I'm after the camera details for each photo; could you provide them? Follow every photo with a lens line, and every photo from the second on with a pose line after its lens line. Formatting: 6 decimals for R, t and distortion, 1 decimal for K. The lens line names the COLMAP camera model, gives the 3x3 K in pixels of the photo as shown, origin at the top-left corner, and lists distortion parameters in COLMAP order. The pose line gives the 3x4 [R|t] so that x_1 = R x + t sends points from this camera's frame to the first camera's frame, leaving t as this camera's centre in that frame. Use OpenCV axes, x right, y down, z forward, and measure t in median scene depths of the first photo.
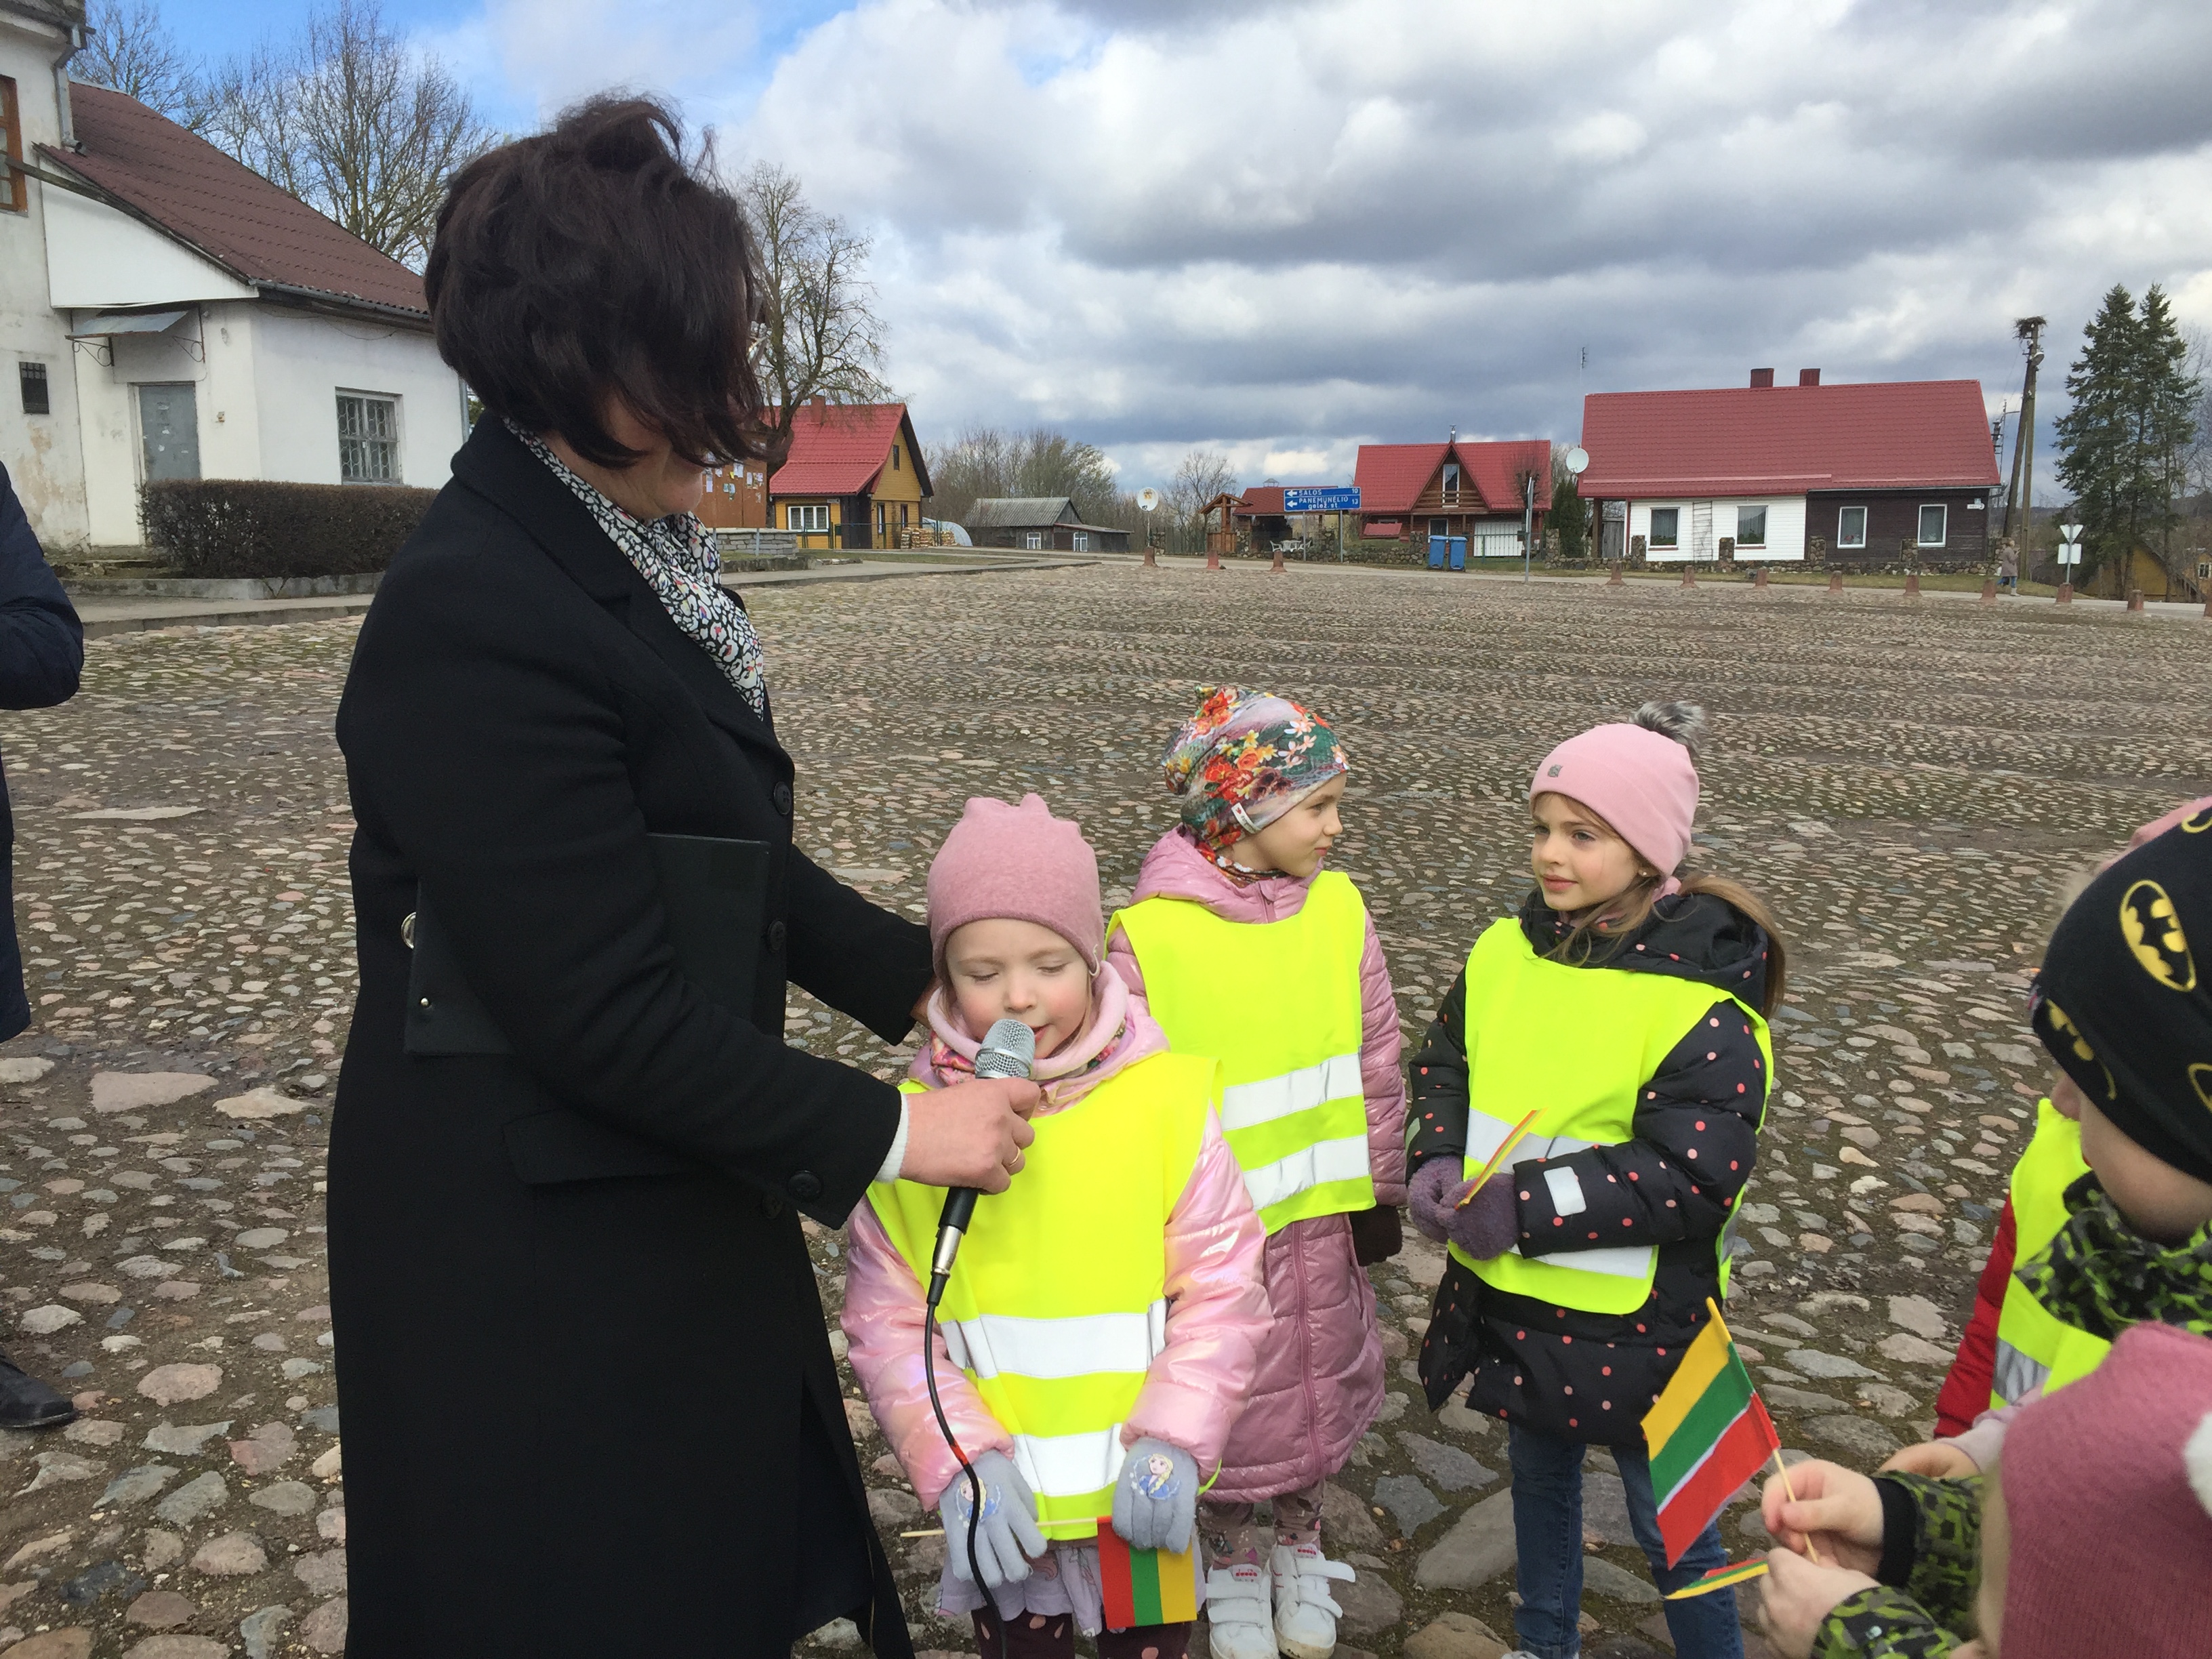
lens RADIAL K [[1873.9, 0, 1083.6], [0, 1873.9, 841.0], [0, 0, 1]] dist [0.075811, -0.094181]
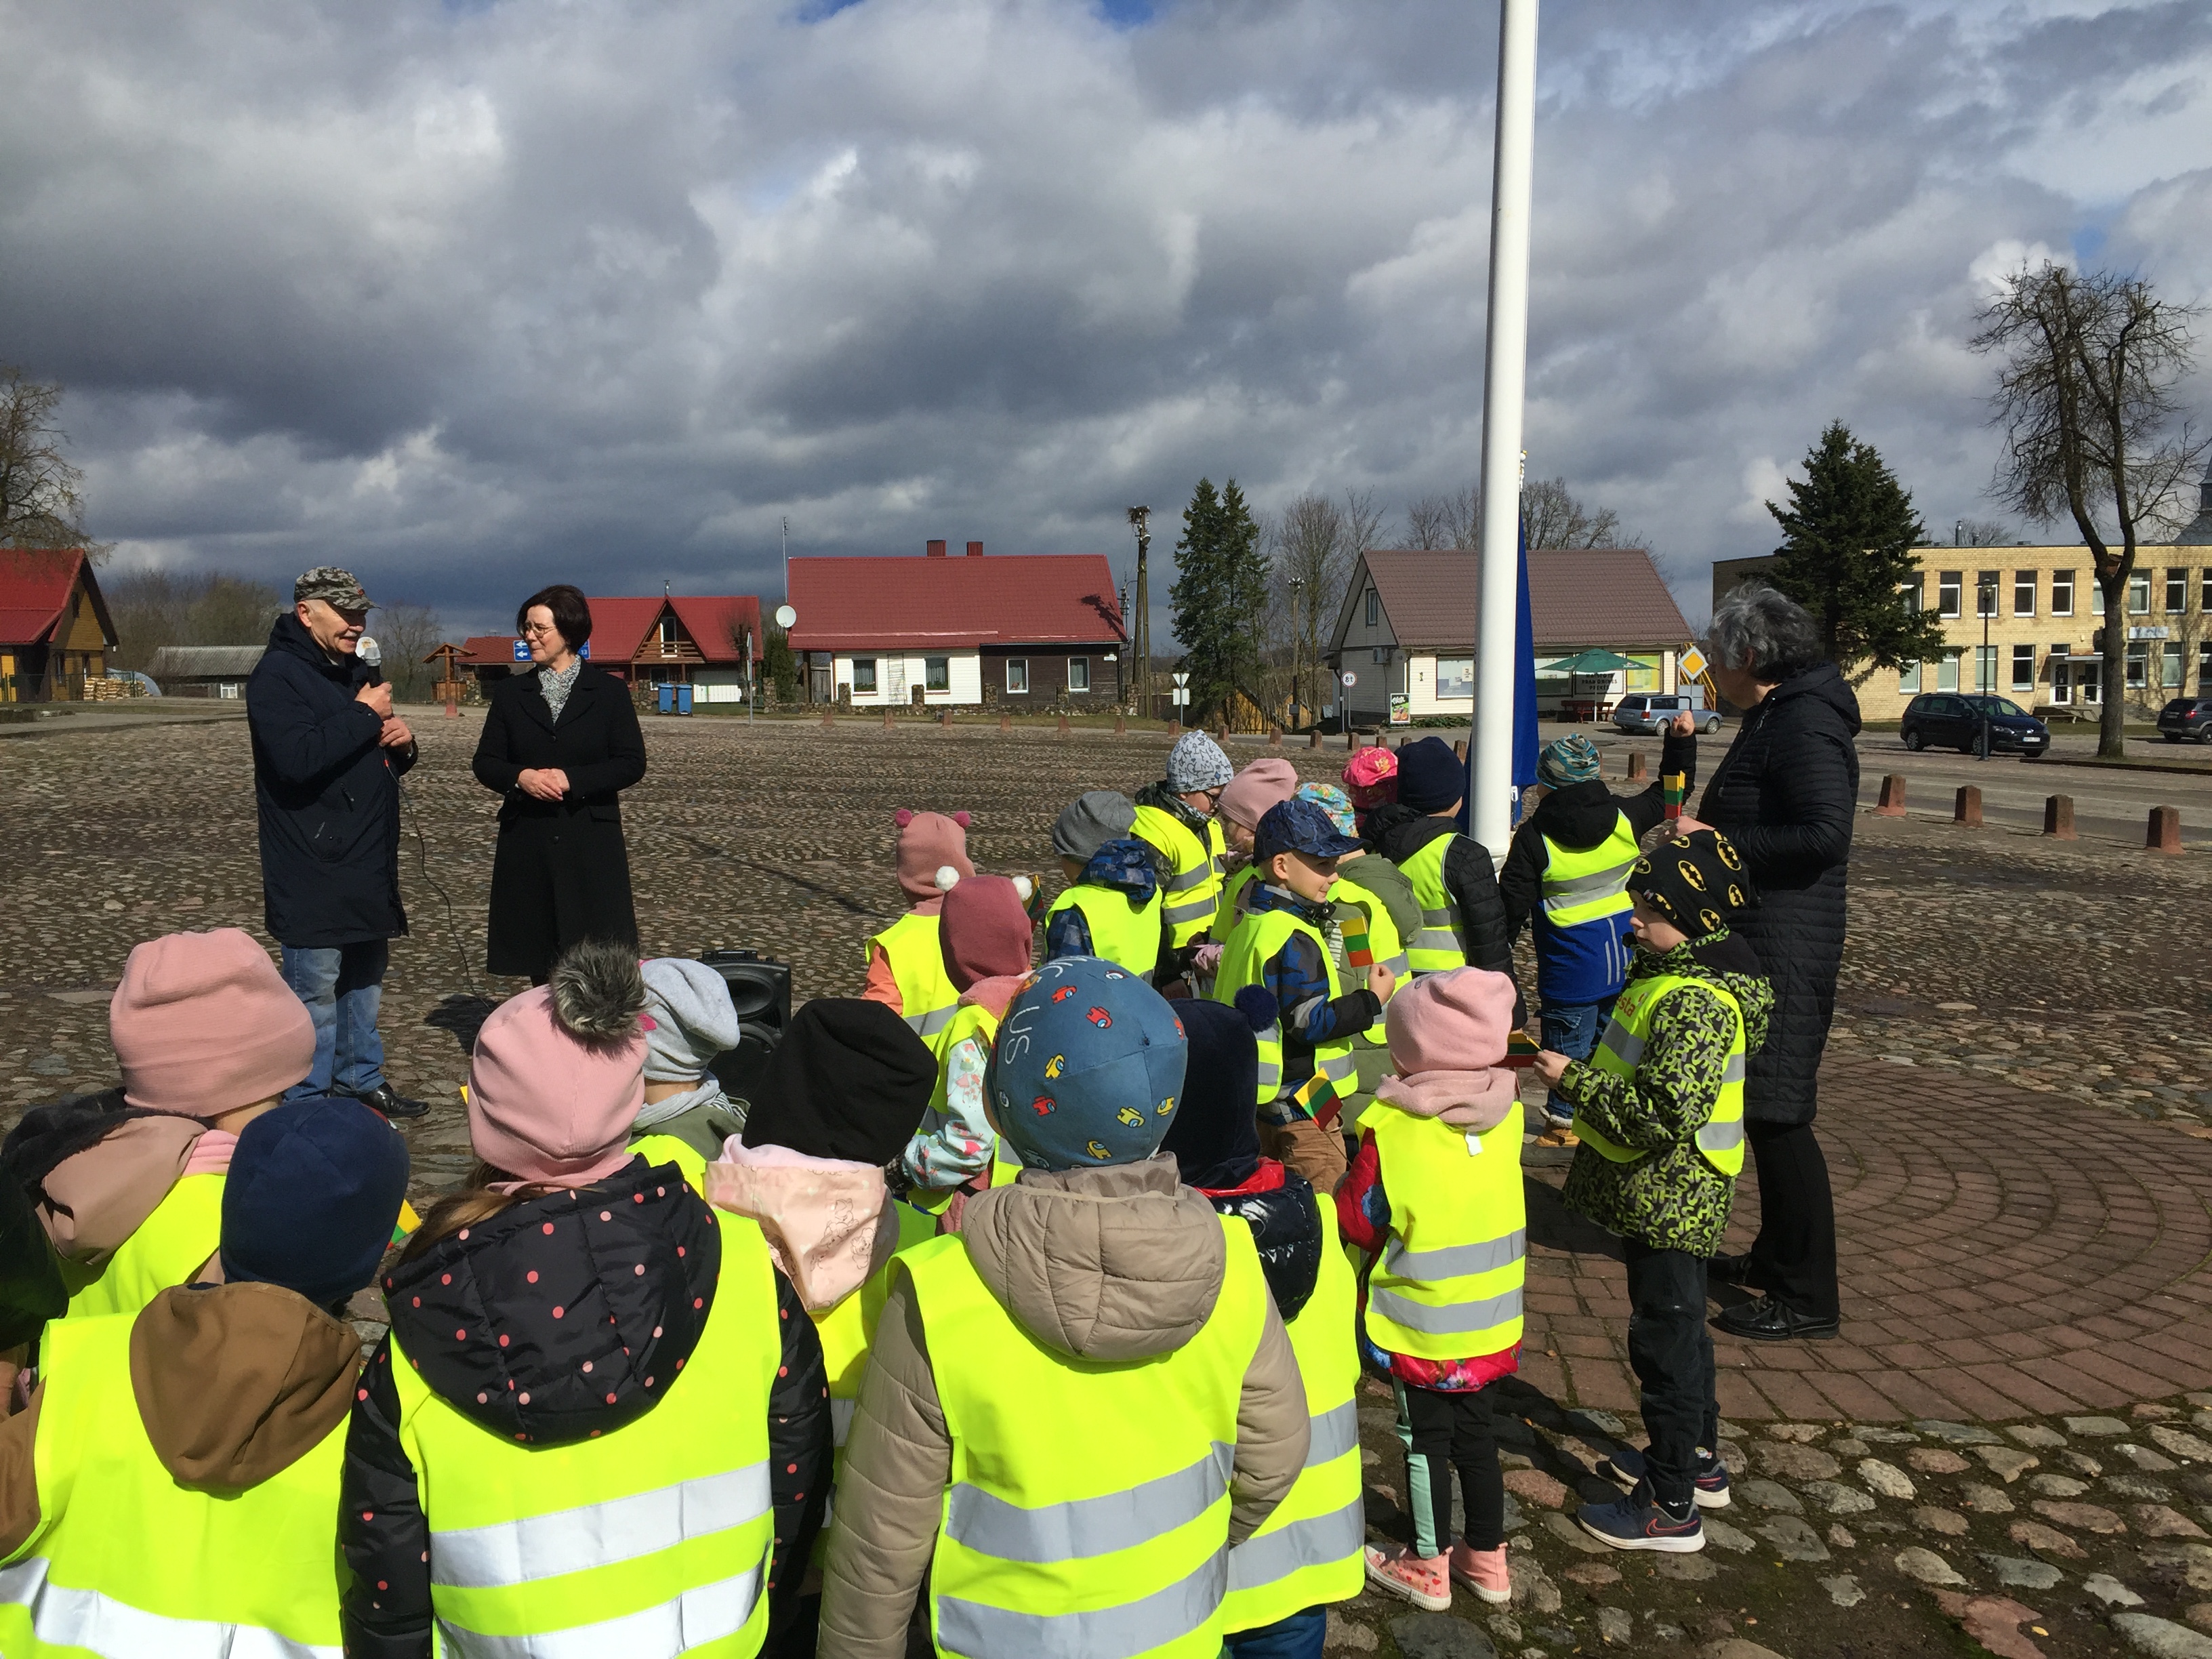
lens RADIAL K [[1872.9, 0, 1082.7], [0, 1872.9, 827.4], [0, 0, 1]] dist [0.084875, -0.112778]
pose [[0.916902, -0.039325, 0.397171, -0.085883], [0.072487, 0.994992, -0.068825, 0.041798], [-0.392476, 0.091895, 0.915160, -0.268601]]
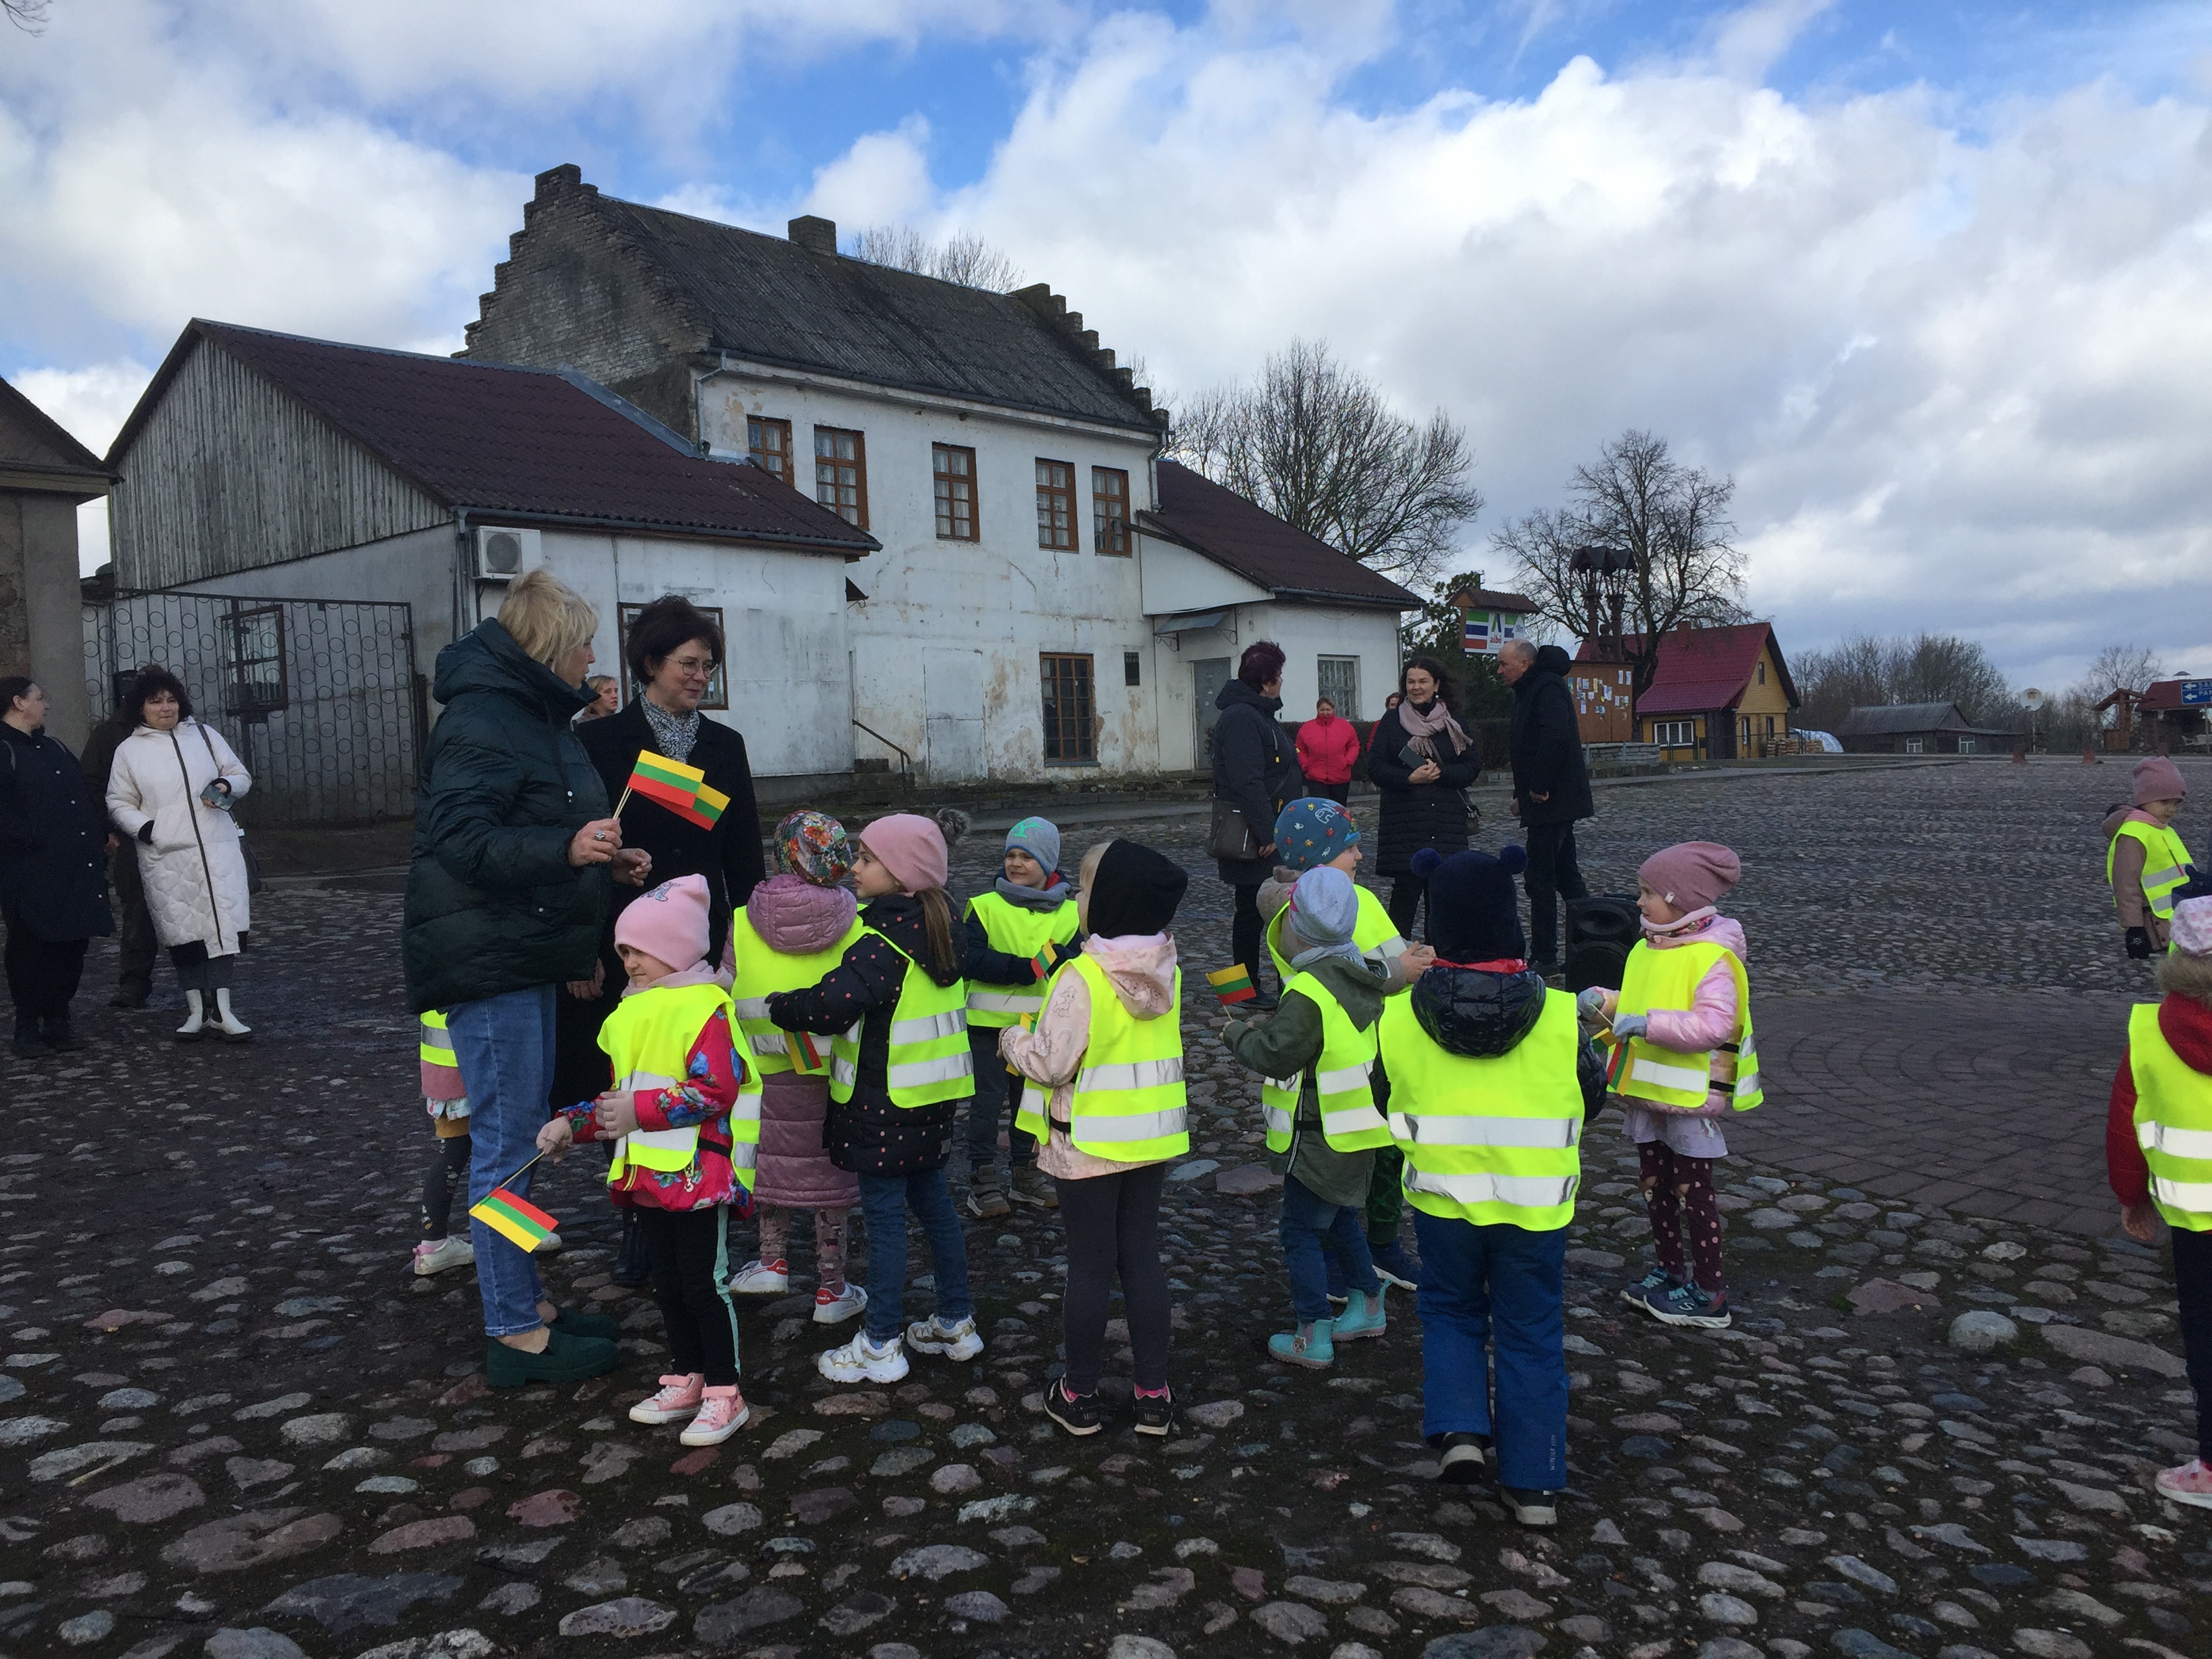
lens RADIAL K [[1873.9, 0, 1083.6], [0, 1873.9, 841.0], [0, 0, 1]] dist [0.075811, -0.094181]
pose [[0.900007, -0.017454, -0.435525, 0.079043], [-0.033919, 0.993363, -0.109903, 0.083026], [0.434553, 0.113686, 0.893442, -0.441028]]
